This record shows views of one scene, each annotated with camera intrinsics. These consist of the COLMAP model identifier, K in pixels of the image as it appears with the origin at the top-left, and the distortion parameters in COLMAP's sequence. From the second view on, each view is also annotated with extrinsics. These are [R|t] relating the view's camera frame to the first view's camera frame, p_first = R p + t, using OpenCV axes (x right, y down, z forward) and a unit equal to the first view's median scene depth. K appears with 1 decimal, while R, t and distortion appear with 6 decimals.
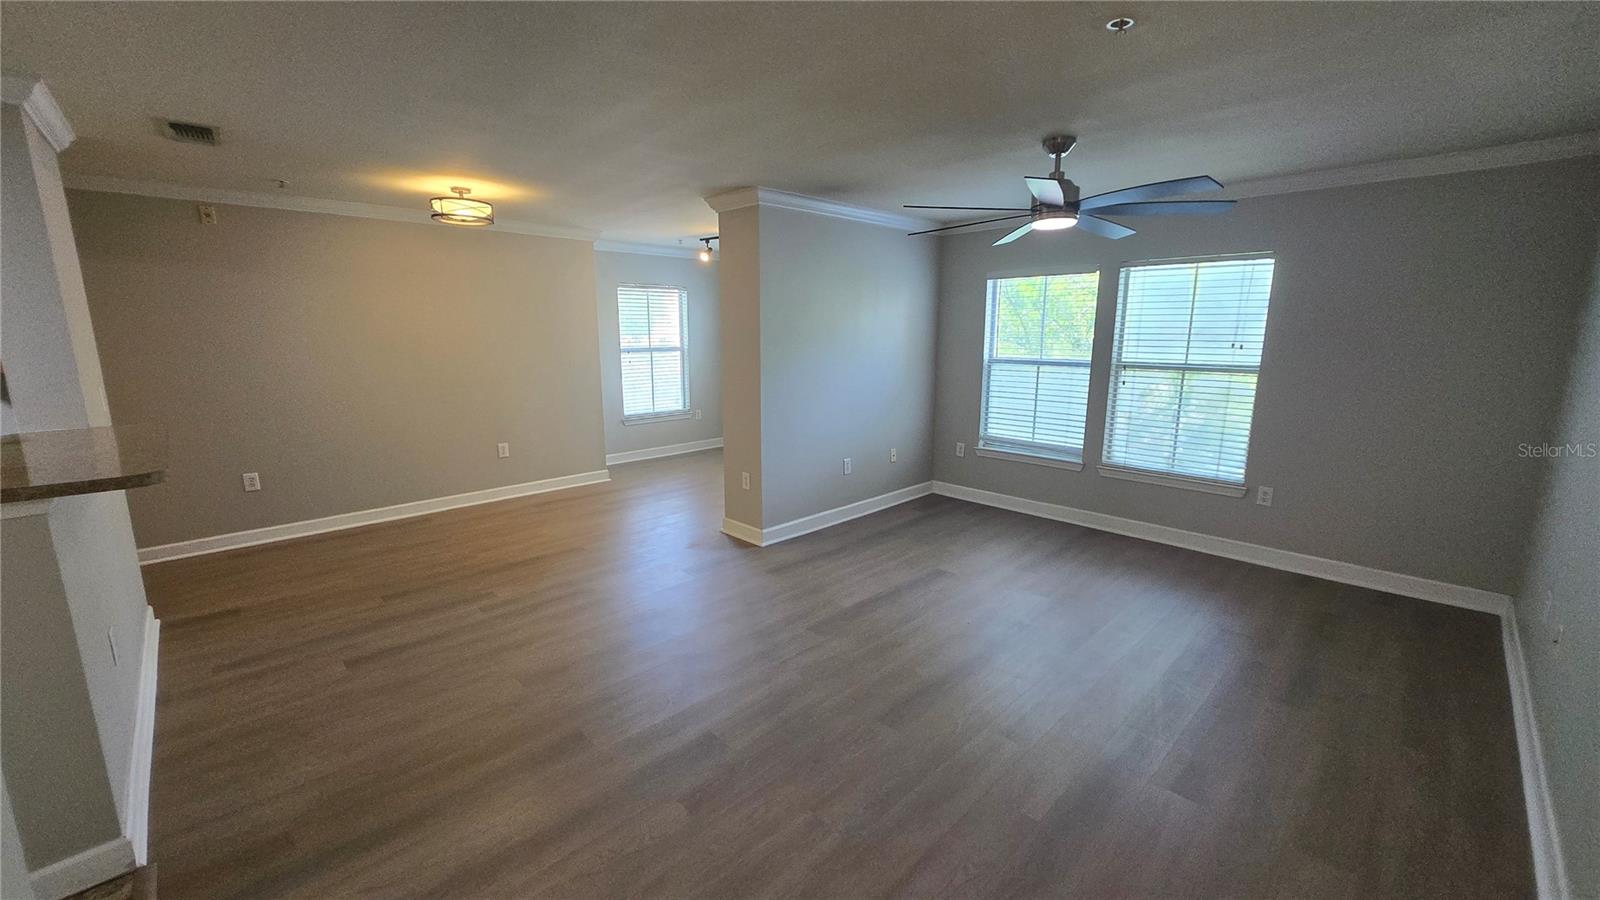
lens RADIAL K [[630.4, 0, 788.9], [0, 630.4, 453.7], [0, 0, 1]] dist [0.003835, -0.000442]
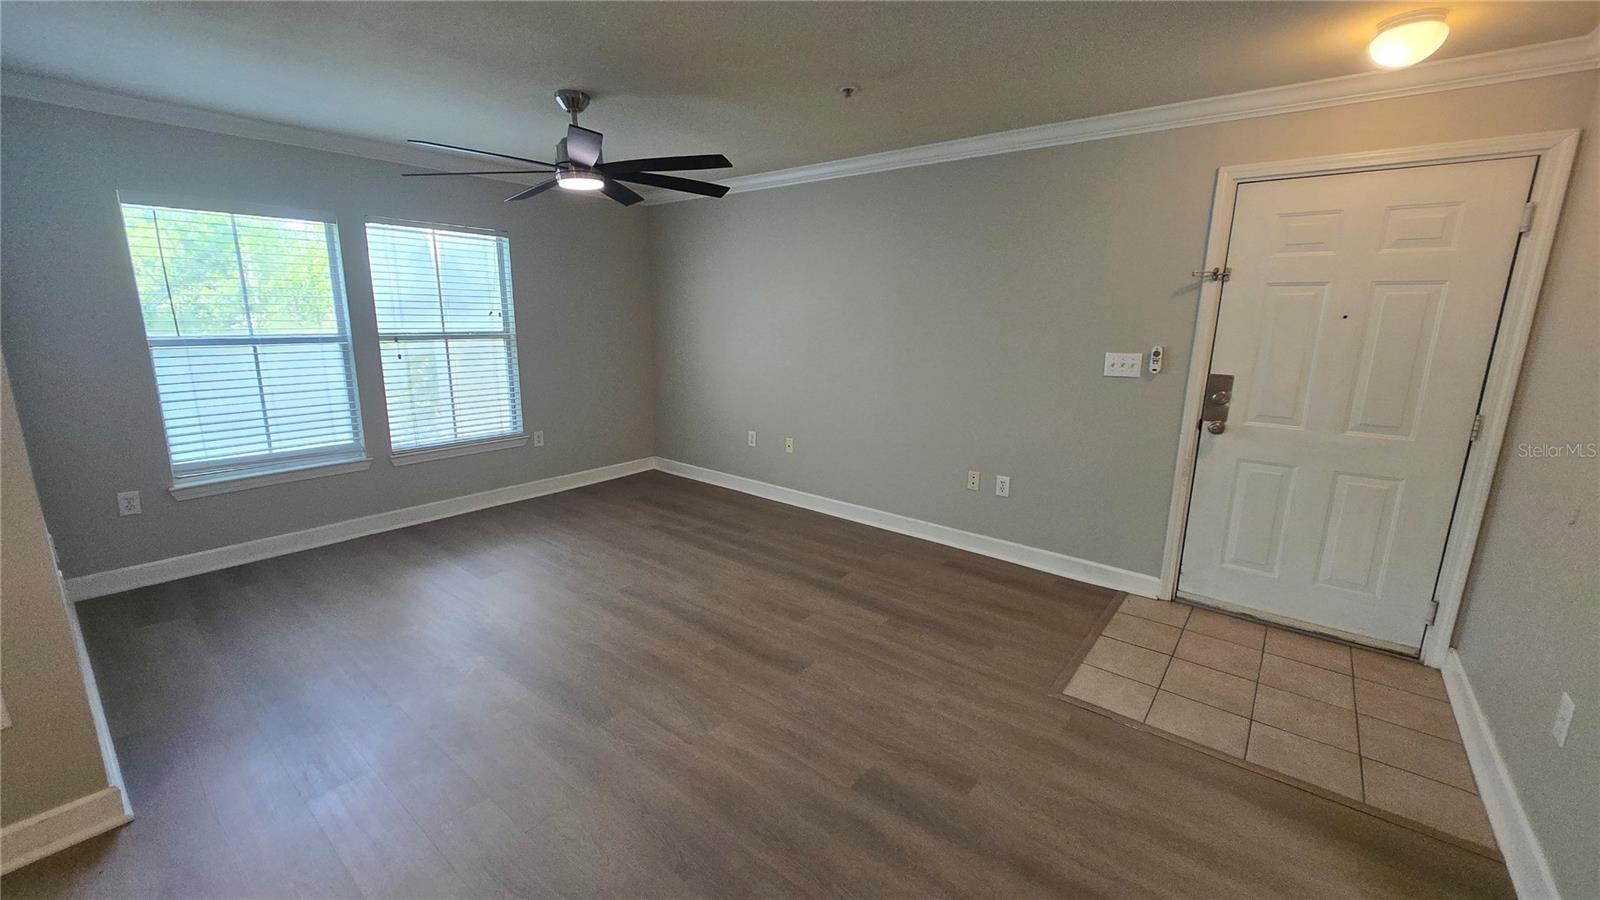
lens RADIAL K [[630.4, 0, 803.1], [0, 630.4, 445.2], [0, 0, 1]] dist [0.003835, -0.000442]
pose [[-0.129373, -0.205397, 0.970090, -0.425060], [0.183156, 0.956529, 0.226952, -0.089837], [-0.974534, 0.207039, -0.086129, 0.543339]]
